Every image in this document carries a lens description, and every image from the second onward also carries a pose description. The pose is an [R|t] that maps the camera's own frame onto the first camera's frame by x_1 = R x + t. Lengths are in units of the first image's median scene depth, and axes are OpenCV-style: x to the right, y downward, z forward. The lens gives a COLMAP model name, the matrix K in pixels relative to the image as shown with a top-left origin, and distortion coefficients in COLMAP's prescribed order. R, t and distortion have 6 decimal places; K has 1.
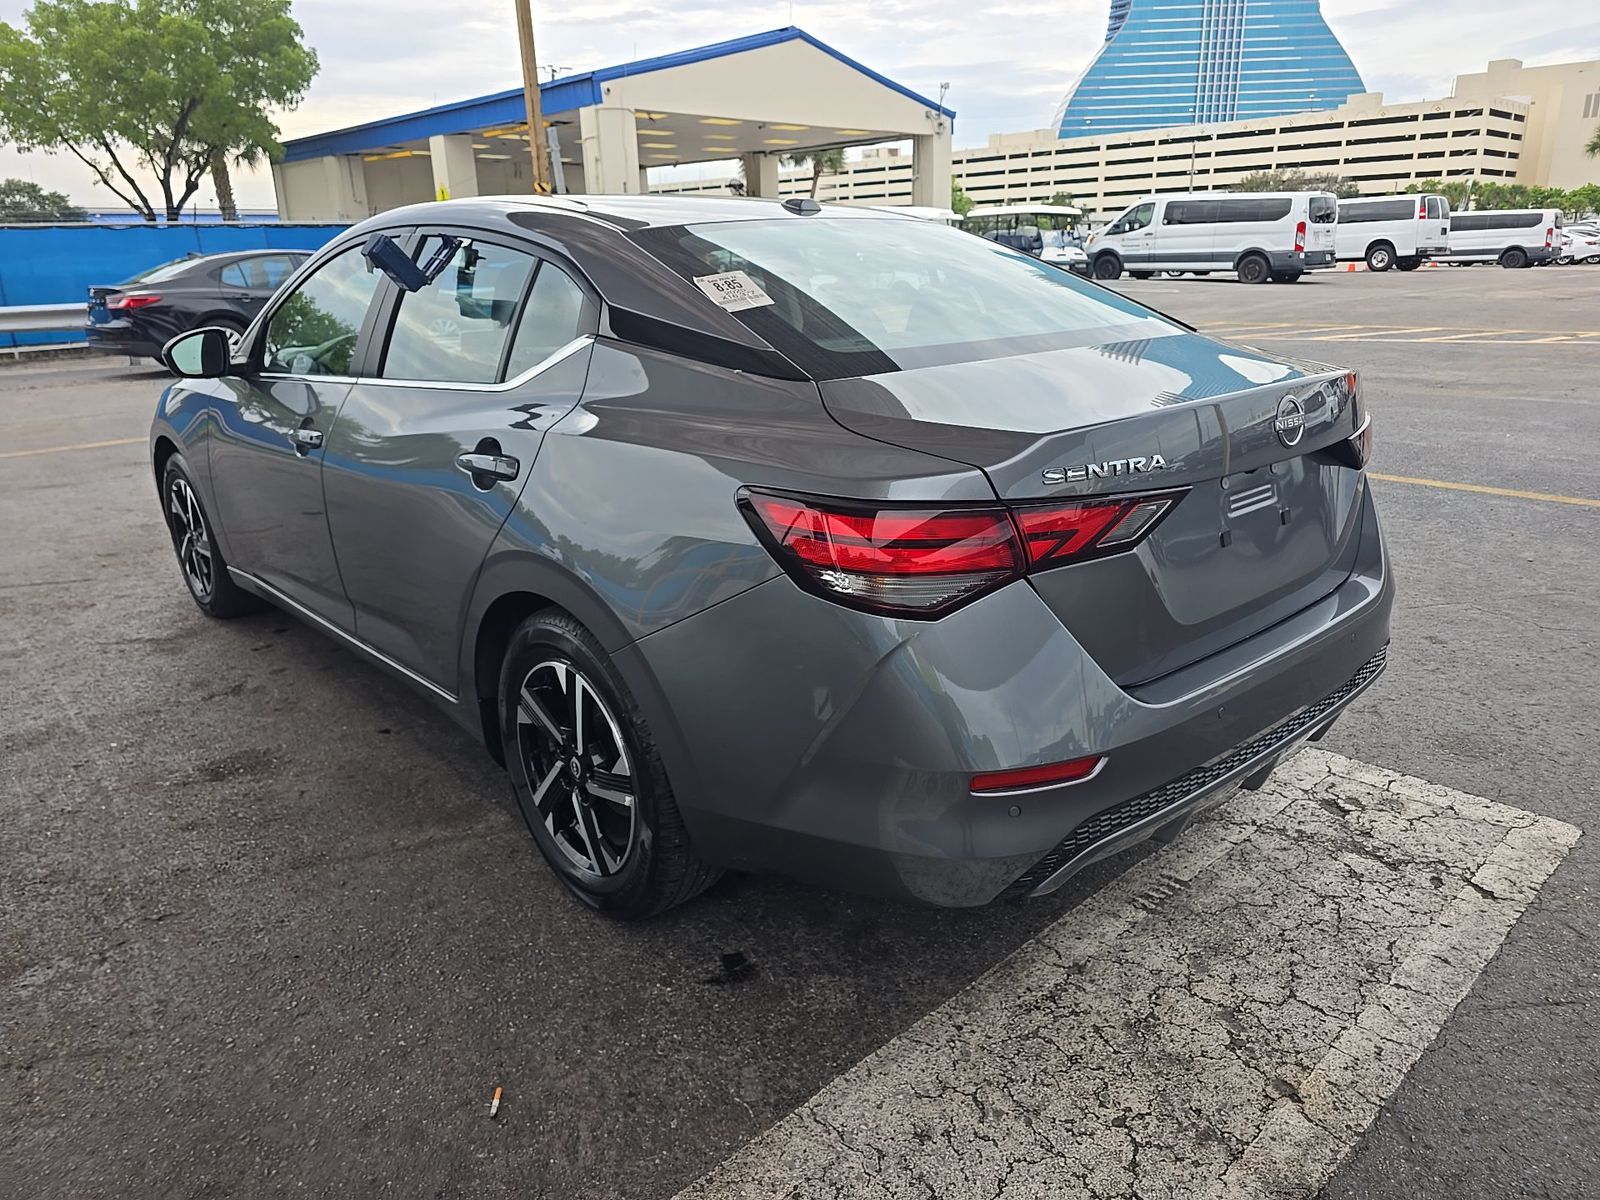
lens RADIAL K [[1075.8, 0, 800.0], [0, 1075.8, 600.0], [0, 0, 1]] dist [0.048150, -0.044605]
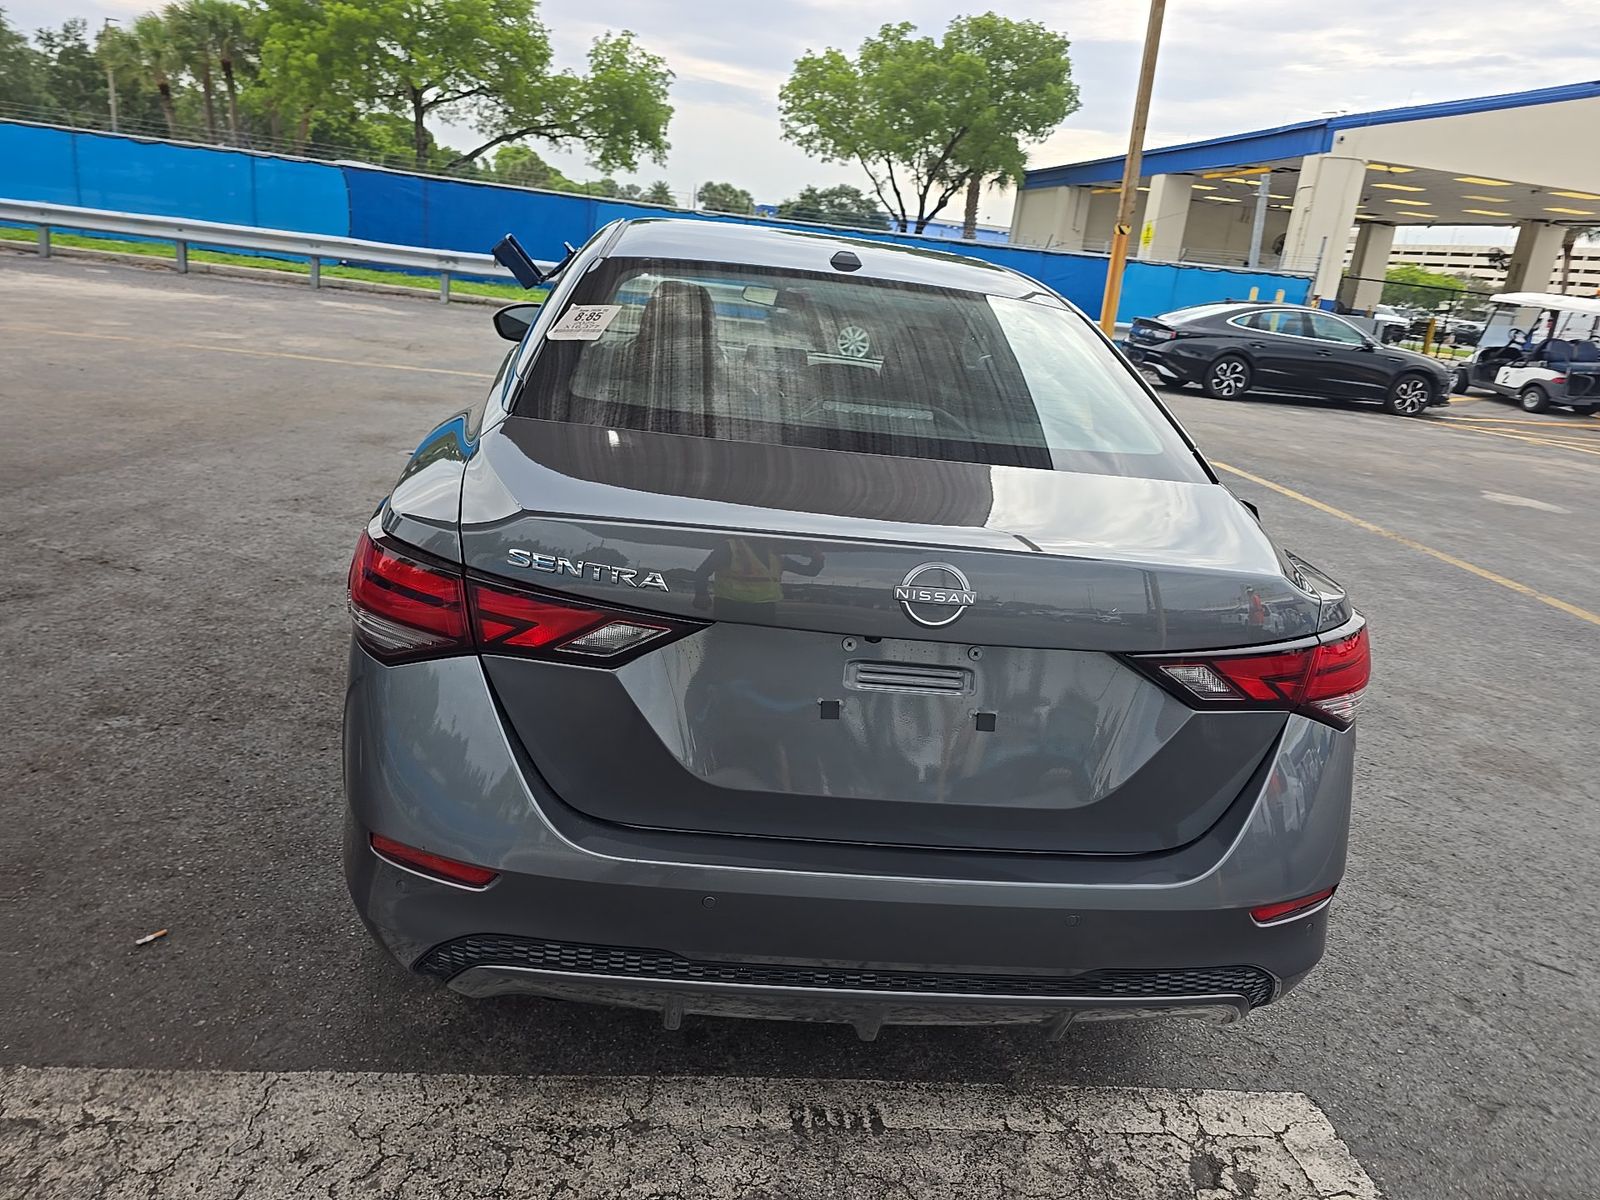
lens RADIAL K [[1075.8, 0, 800.0], [0, 1075.8, 600.0], [0, 0, 1]] dist [0.048150, -0.044605]
pose [[0.790040, 0.291226, -0.539467, 0.190304], [-0.306900, 0.949641, 0.063205, -0.043509], [0.530707, 0.115628, 0.839631, 0.074416]]
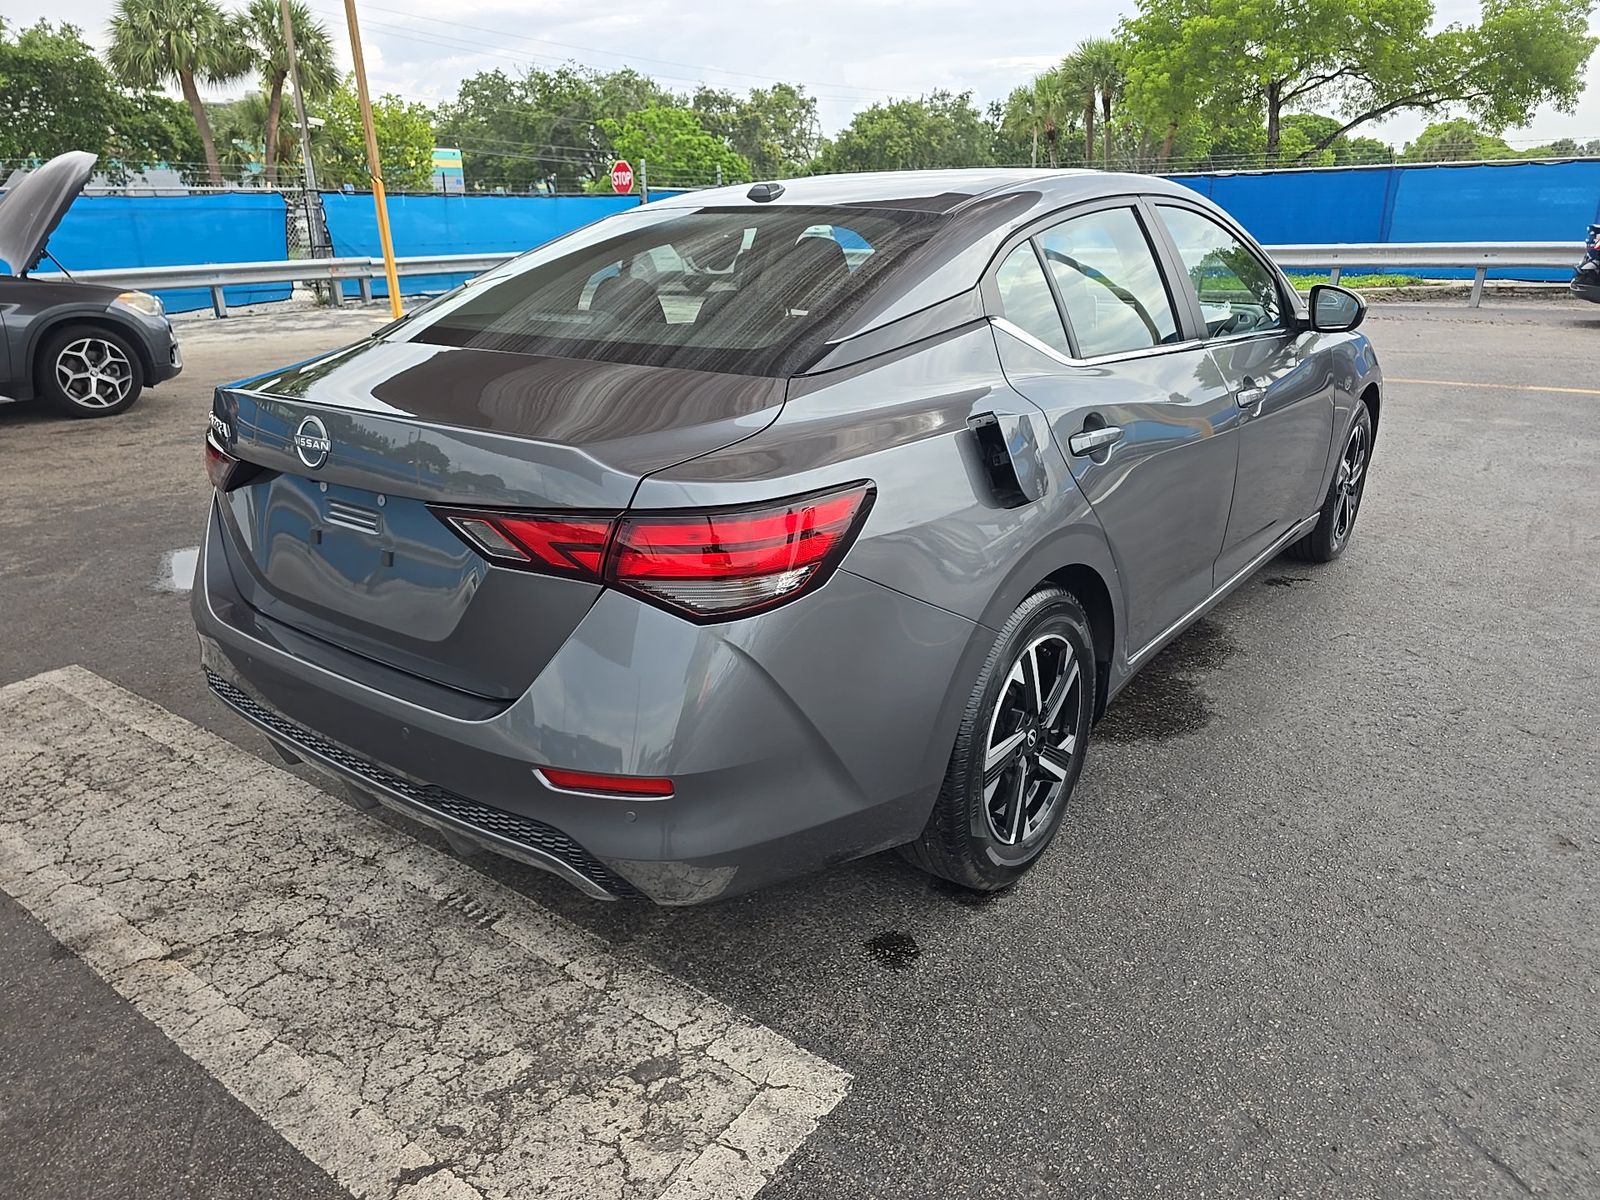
lens RADIAL K [[1077.4, 0, 800.0], [0, 1077.4, 600.0], [0, 0, 1]] dist [0.051799, -0.043001]
pose [[0.173871, 0.346245, -0.921891, 0.358139], [-0.287665, 0.913176, 0.288718, -0.107403], [0.941816, 0.214996, 0.258377, 0.287843]]
